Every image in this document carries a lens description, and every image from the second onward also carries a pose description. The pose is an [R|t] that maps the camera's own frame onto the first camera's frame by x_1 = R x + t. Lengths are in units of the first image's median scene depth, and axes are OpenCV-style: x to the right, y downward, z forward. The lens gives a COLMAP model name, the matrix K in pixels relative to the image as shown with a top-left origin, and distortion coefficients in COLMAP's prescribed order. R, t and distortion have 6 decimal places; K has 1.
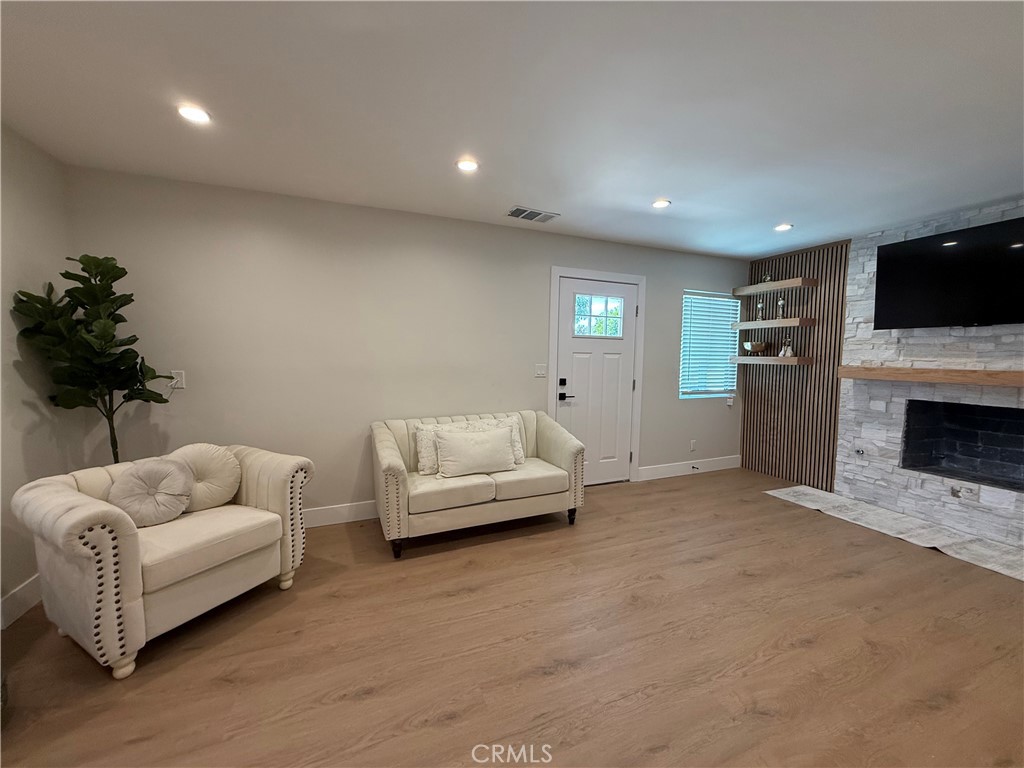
lens RADIAL K [[407.7, 0, 509.0], [0, 407.7, 383.3], [0, 0, 1]] dist [-0.000209, 0.000329]
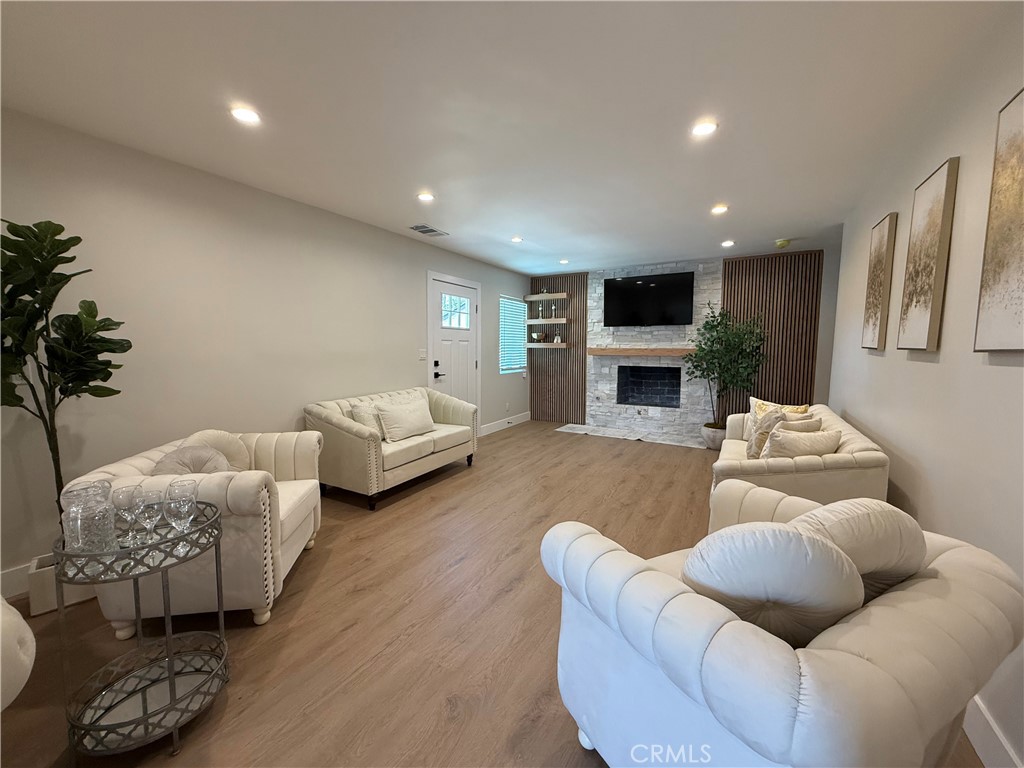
lens RADIAL K [[407.7, 0, 508.1], [0, 407.7, 383.3], [0, 0, 1]] dist [-0.000209, 0.000329]
pose [[0.797006, -0.063877, 0.600584, -0.535897], [0.049780, 0.997956, 0.040080, 0.021719], [-0.601916, -0.002047, 0.798557, -0.162629]]
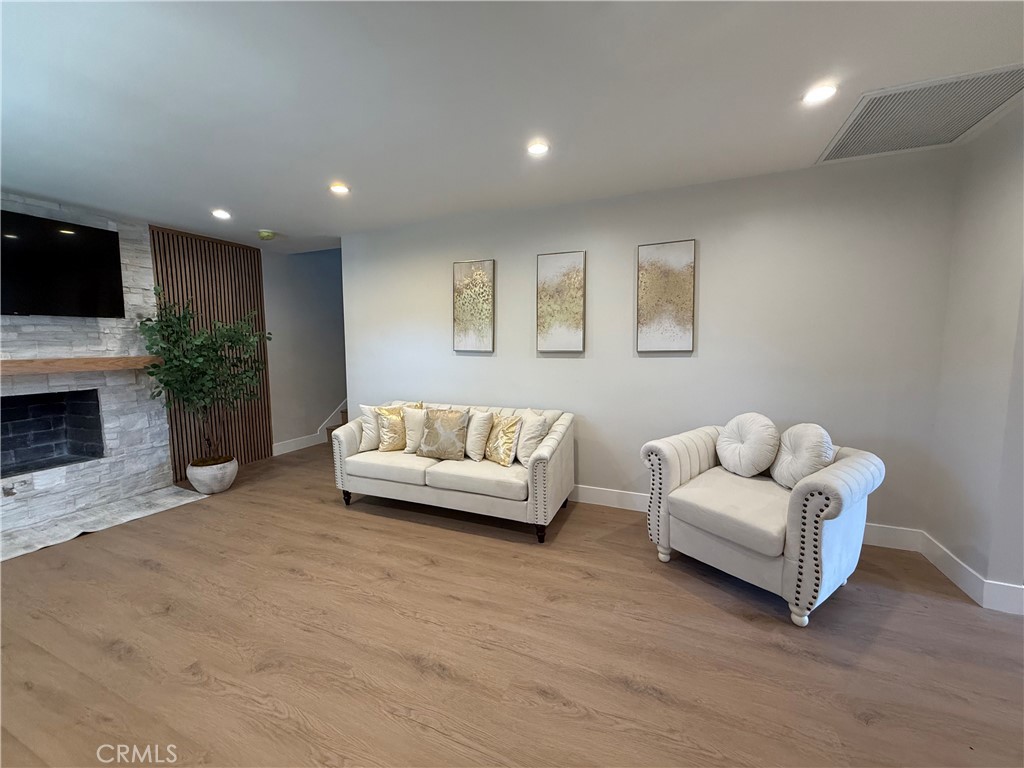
lens RADIAL K [[407.7, 0, 509.7], [0, 407.7, 383.6], [0, 0, 1]] dist [-0.000209, 0.000329]
pose [[-0.701177, -0.074509, 0.709083, -0.351509], [0.052612, 0.986406, 0.155674, -0.060547], [-0.711044, 0.146461, -0.687725, 0.767473]]
